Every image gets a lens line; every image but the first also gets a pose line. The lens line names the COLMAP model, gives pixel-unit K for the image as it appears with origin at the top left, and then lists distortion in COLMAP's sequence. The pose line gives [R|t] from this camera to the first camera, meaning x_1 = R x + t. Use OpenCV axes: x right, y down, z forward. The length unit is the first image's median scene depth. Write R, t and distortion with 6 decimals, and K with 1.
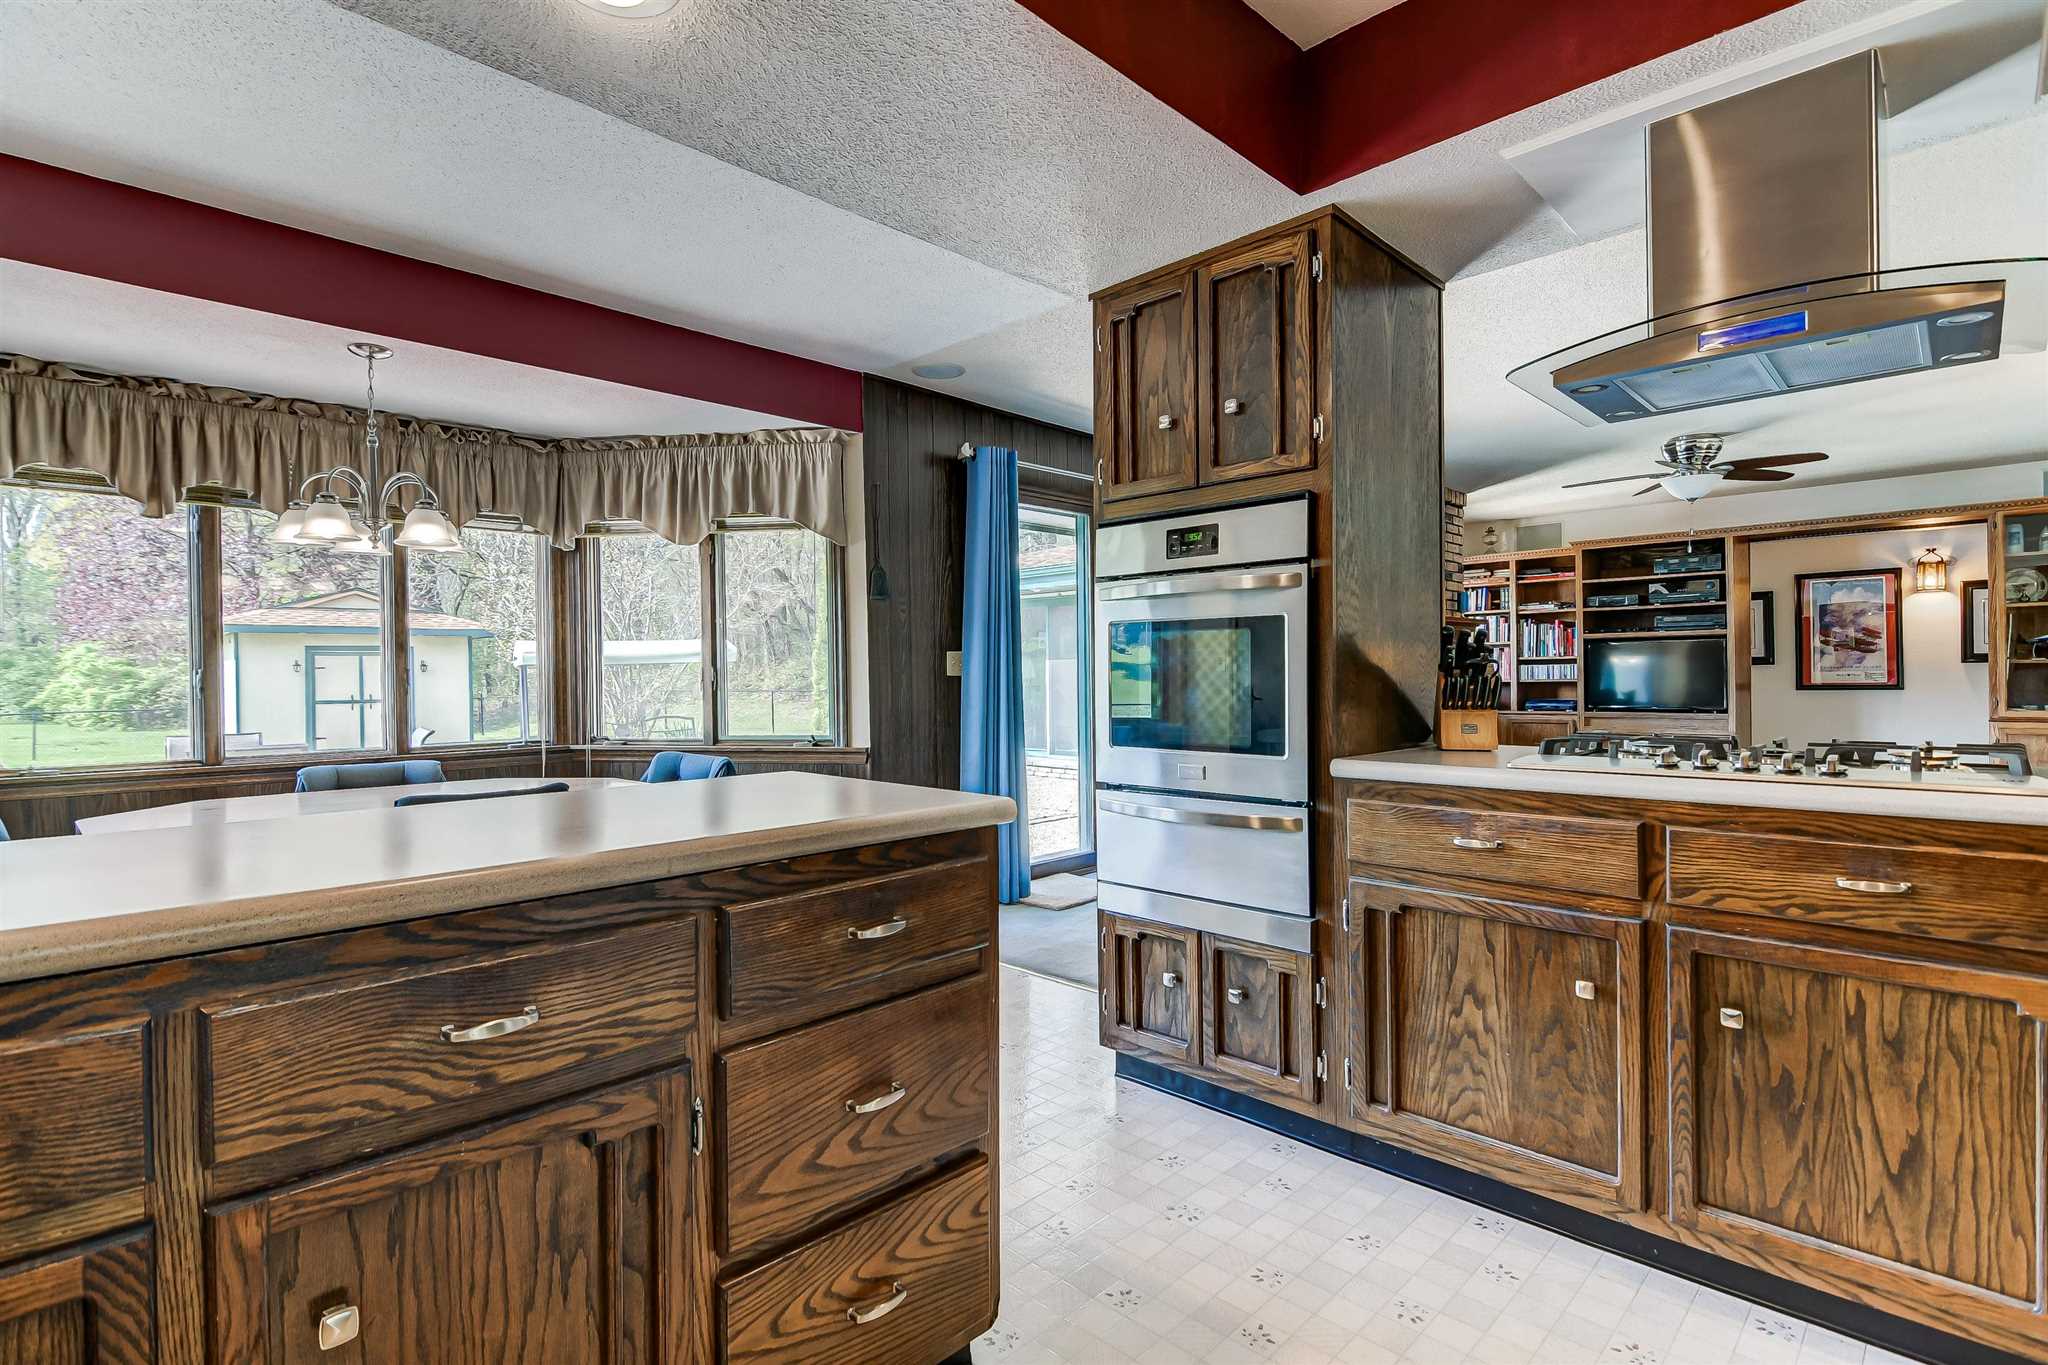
lens RADIAL K [[982.8, 0, 1007.8], [0, 982.8, 678.4], [0, 0, 1]] dist [0.010162, -0.009298]
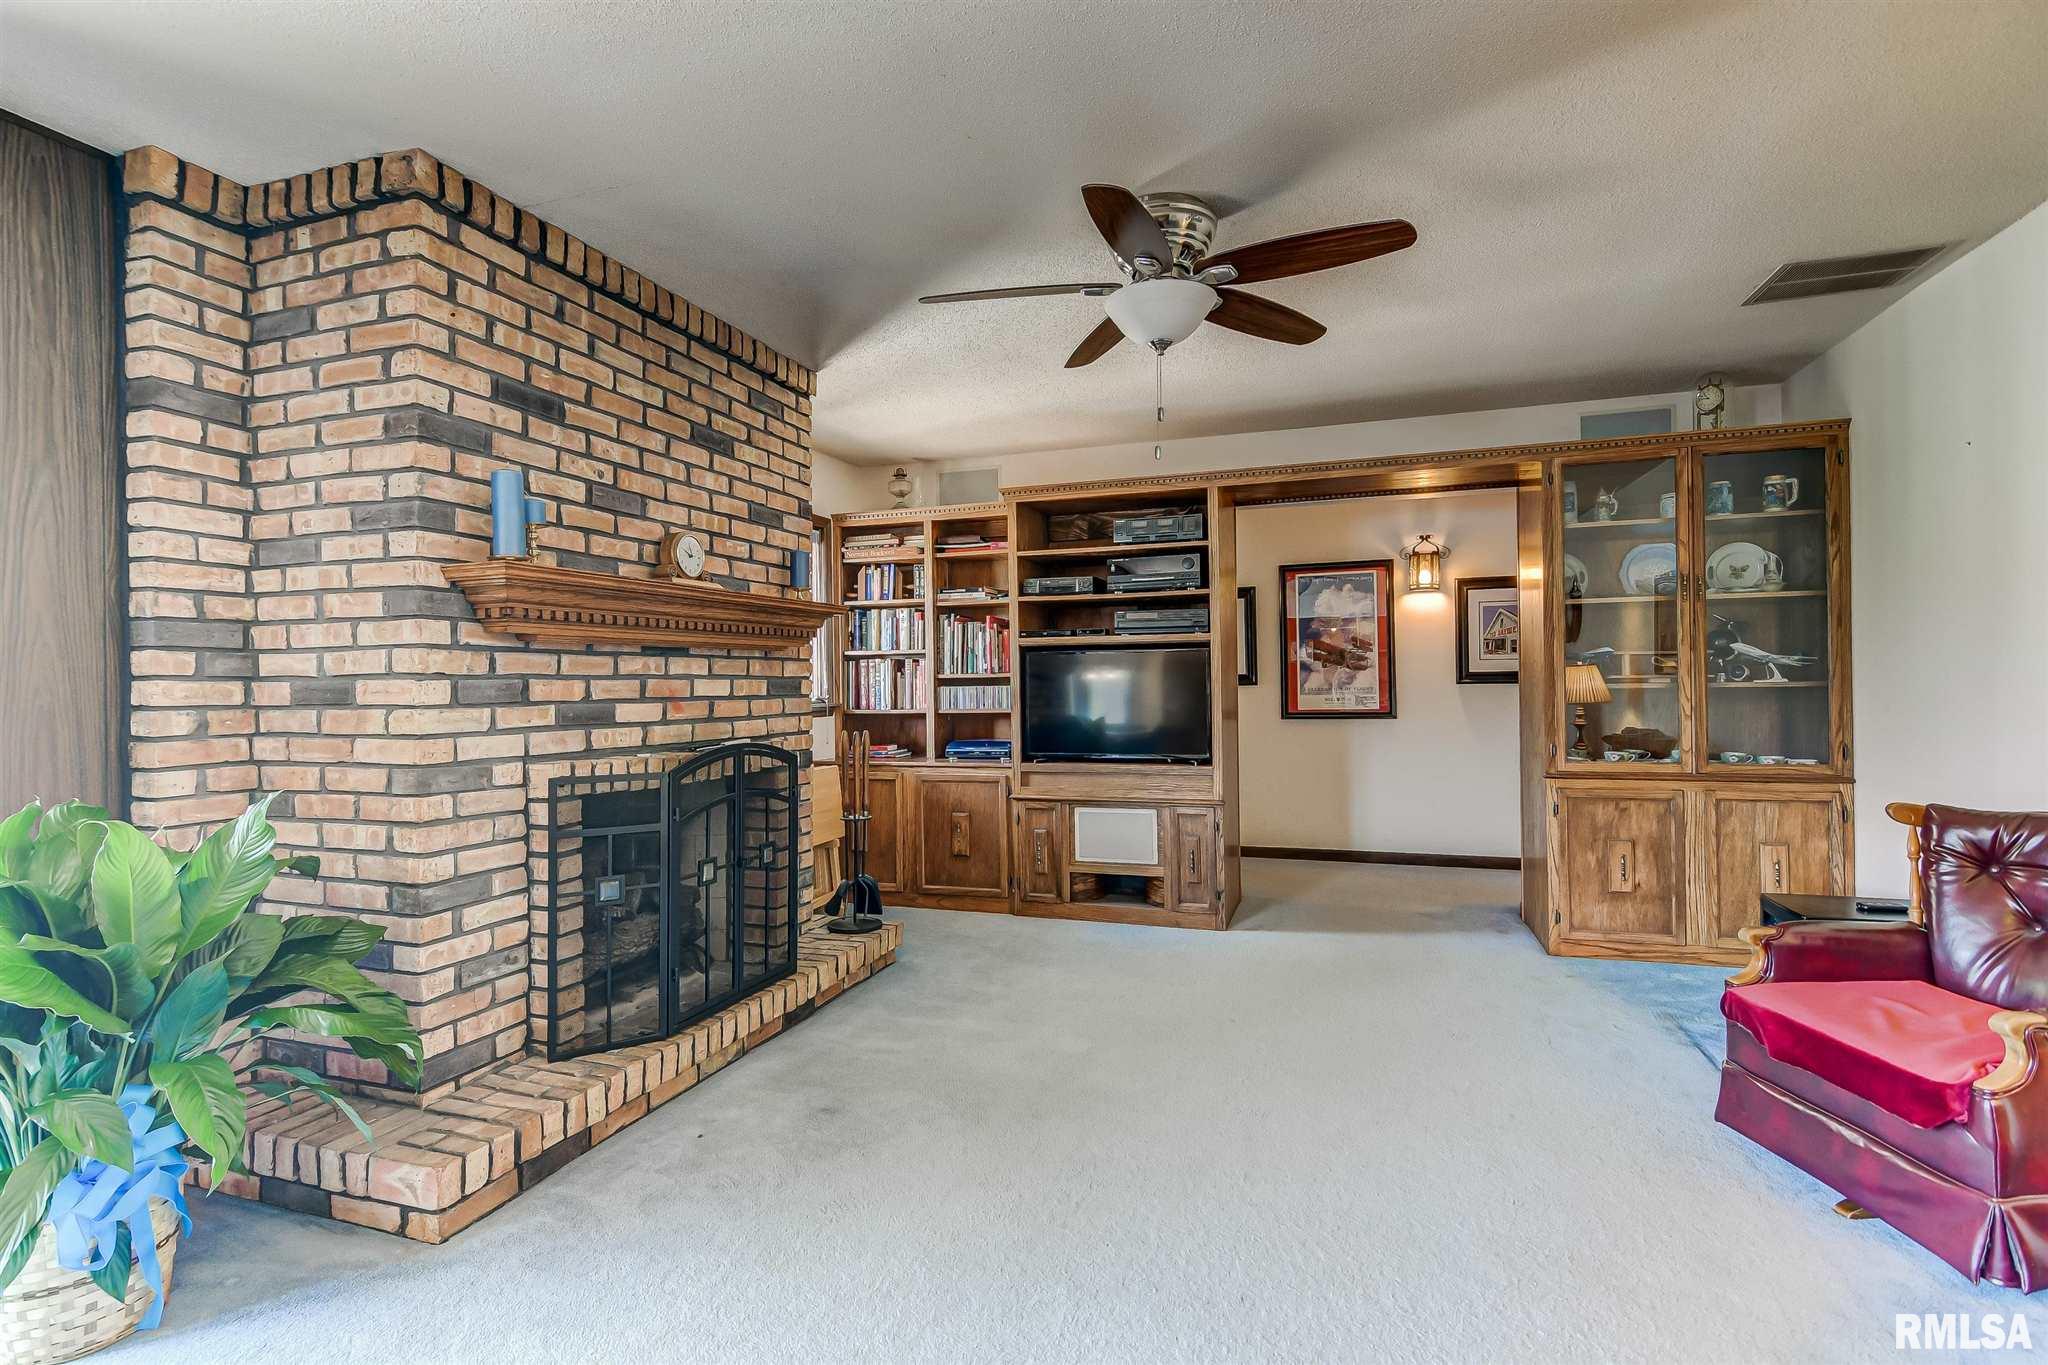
lens RADIAL K [[982.8, 0, 1007.8], [0, 982.8, 678.4], [0, 0, 1]] dist [0.010162, -0.009298]
pose [[0.903345, 0.001186, 0.428912, 0.306255], [0.003384, 0.999945, -0.009891, -0.013180], [-0.428900, 0.010386, 0.903292, 0.435687]]
